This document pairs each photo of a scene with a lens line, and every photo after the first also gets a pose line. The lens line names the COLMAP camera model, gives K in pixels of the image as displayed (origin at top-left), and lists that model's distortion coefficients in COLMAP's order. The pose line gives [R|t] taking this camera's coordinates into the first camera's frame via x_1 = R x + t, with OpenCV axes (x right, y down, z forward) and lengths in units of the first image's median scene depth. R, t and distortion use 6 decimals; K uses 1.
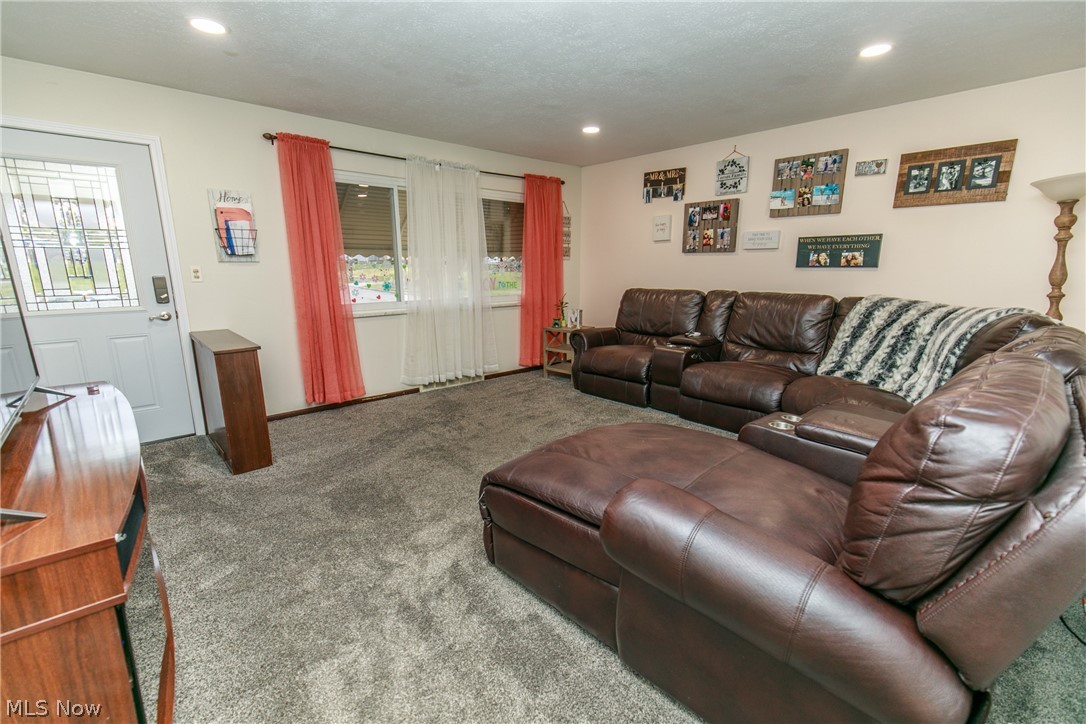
lens RADIAL K [[485.8, 0, 542.8], [0, 485.8, 371.3], [0, 0, 1]] dist [0.009232, -0.000177]
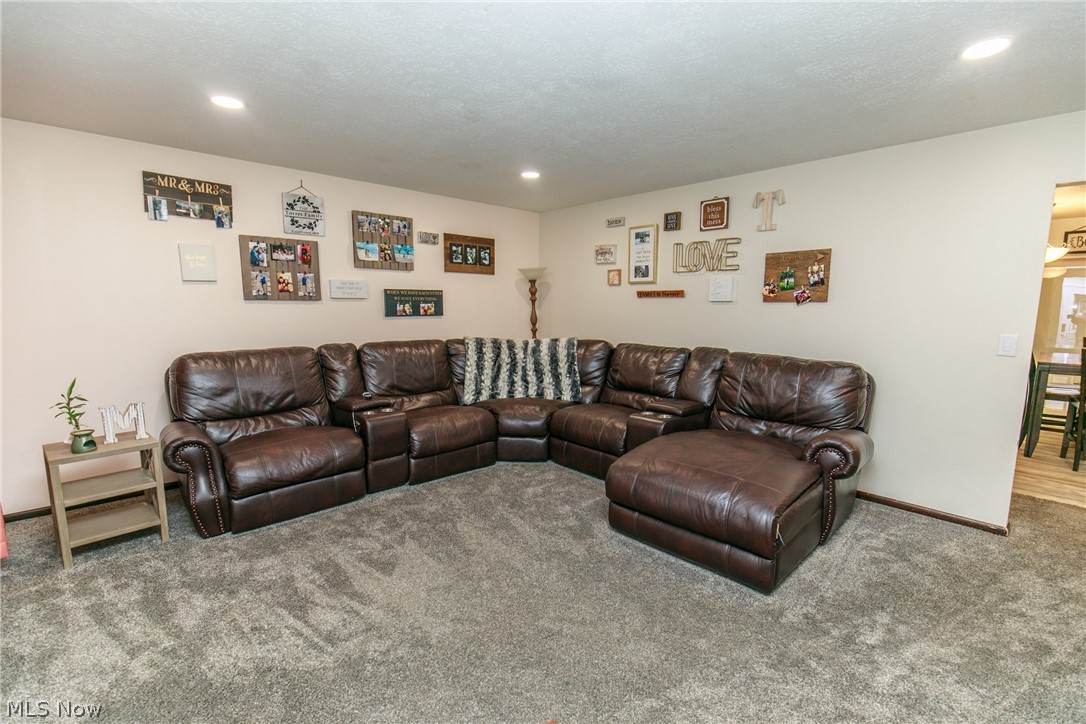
lens RADIAL K [[485.8, 0, 542.8], [0, 485.8, 371.3], [0, 0, 1]] dist [0.009232, -0.000177]
pose [[-0.009346, -0.134882, 0.990818, -0.551149], [0.213007, 0.967851, 0.133764, -0.168093], [-0.977006, 0.212301, 0.019685, 0.674651]]
